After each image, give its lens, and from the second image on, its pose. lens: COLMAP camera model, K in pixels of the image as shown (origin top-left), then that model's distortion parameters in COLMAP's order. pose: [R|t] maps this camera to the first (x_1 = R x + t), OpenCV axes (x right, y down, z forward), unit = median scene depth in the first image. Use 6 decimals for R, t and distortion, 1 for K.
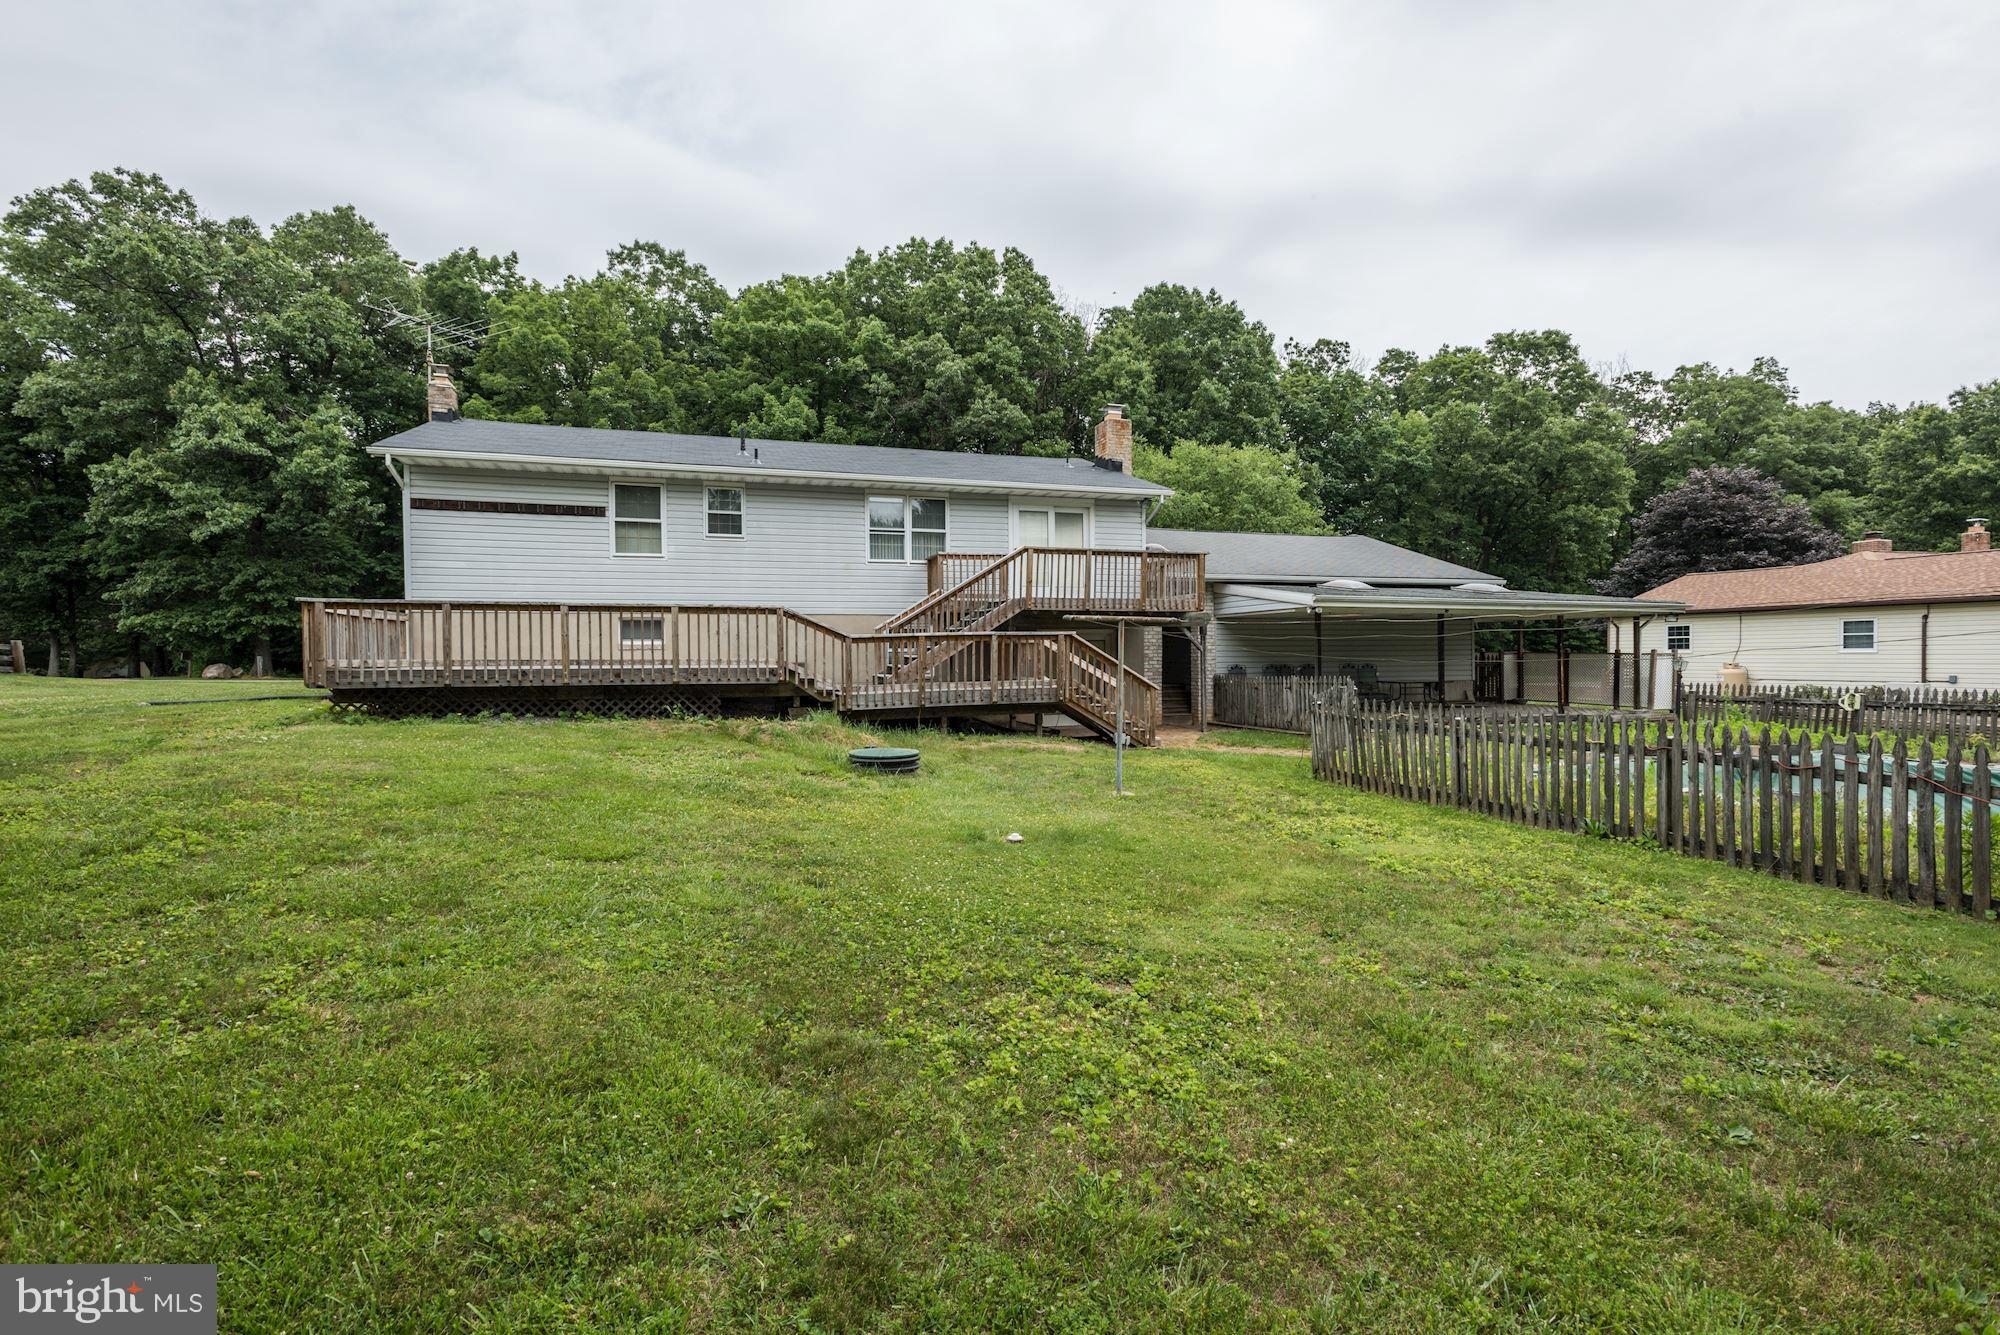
lens RADIAL K [[944.7, 0, 1000.0], [0, 944.7, 667.5], [0, 0, 1]] dist [0.016394, 0.000483]
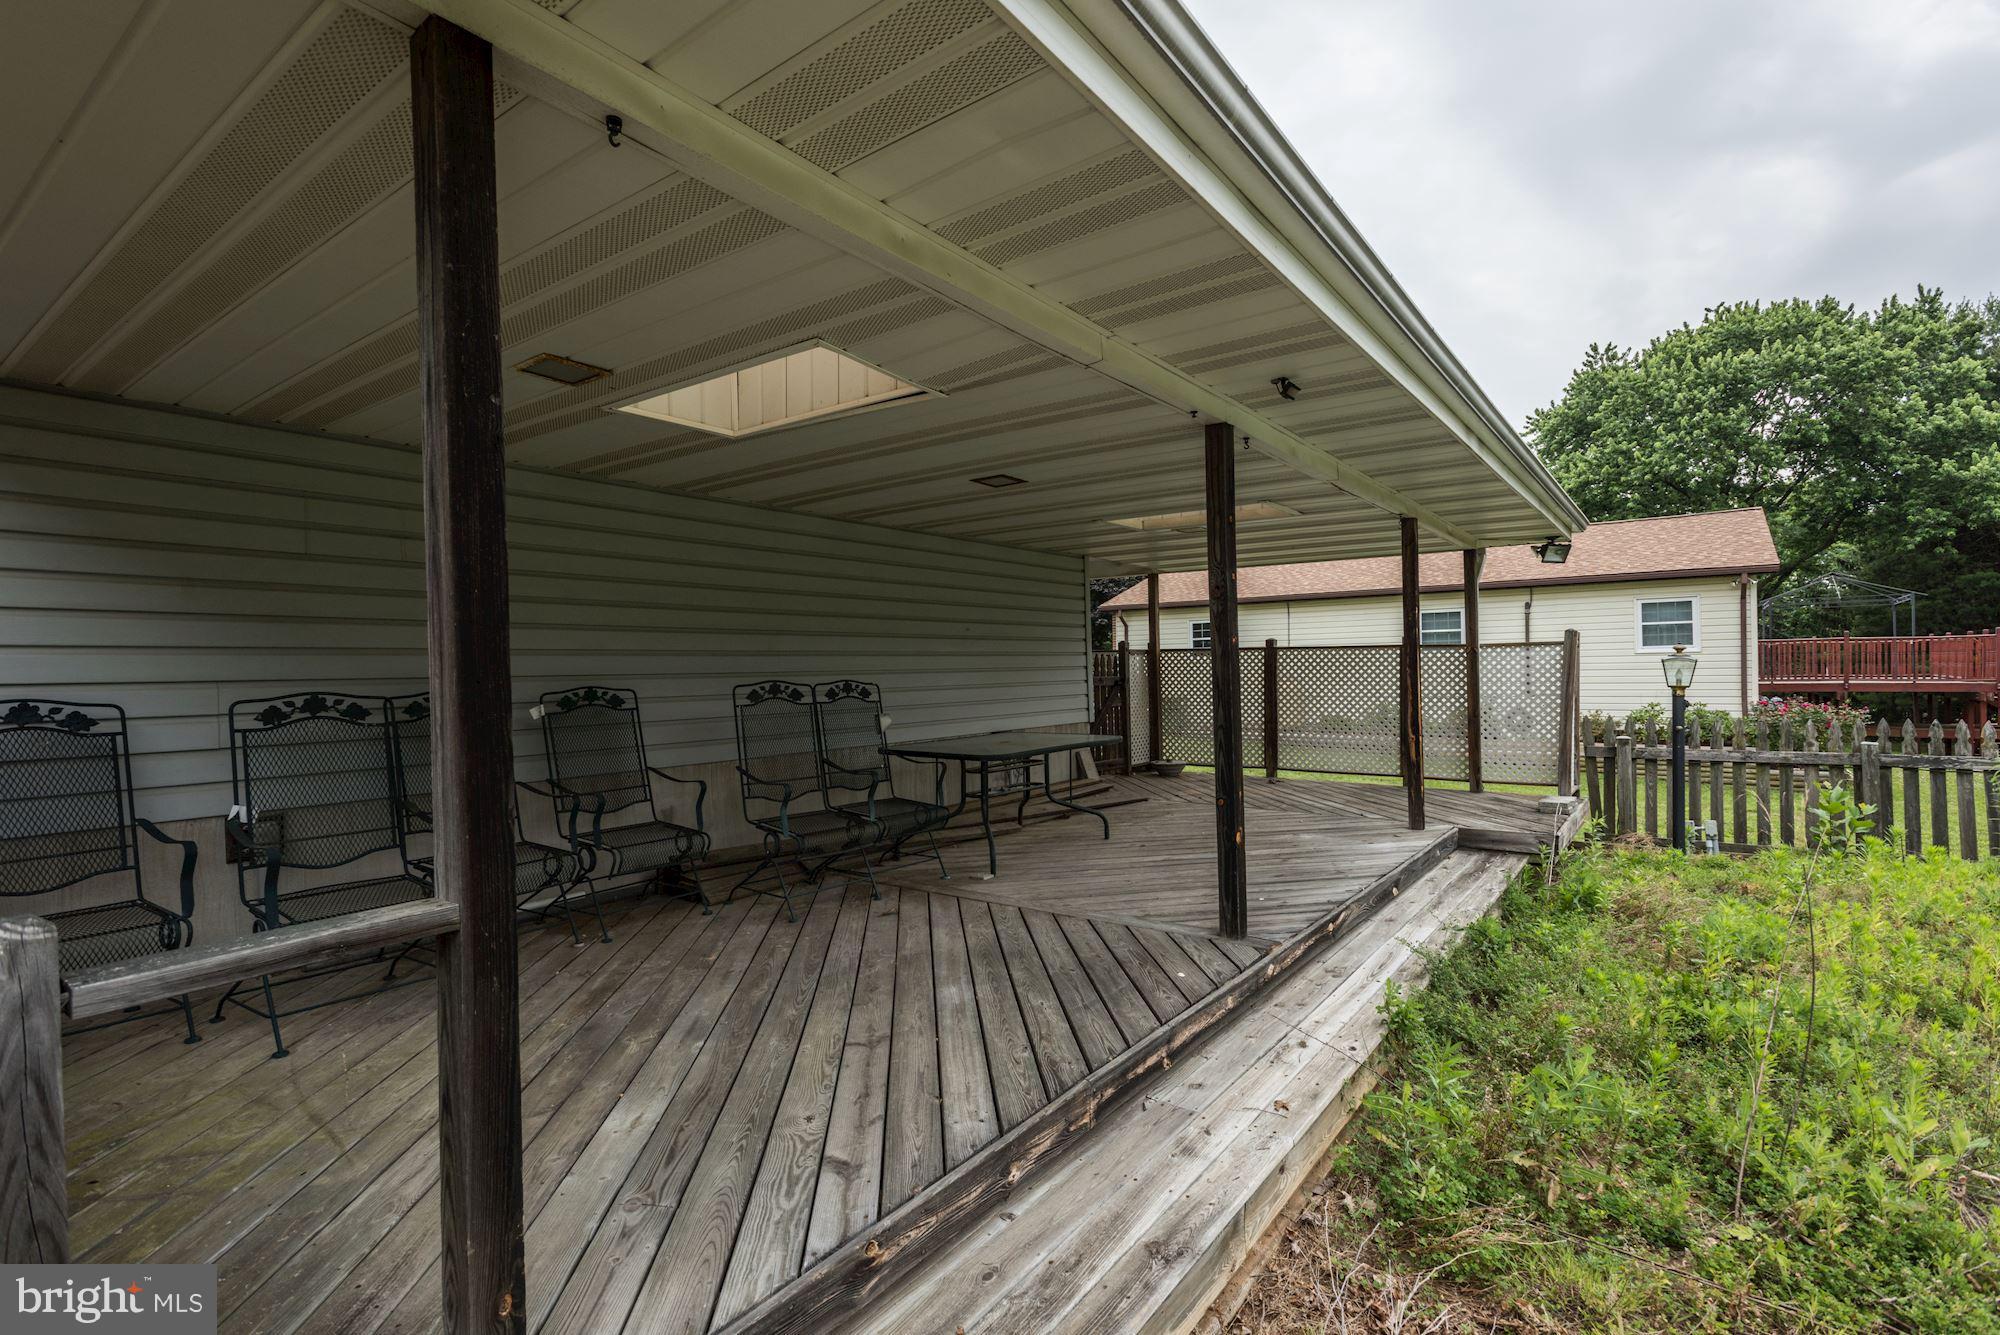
lens RADIAL K [[944.7, 0, 1000.0], [0, 944.7, 667.5], [0, 0, 1]] dist [0.016394, 0.000483]
pose [[0.879740, -0.008927, 0.475372, 0.227620], [0.004796, 0.999939, 0.009904, -0.012414], [-0.475432, -0.006433, 0.879729, 0.552263]]
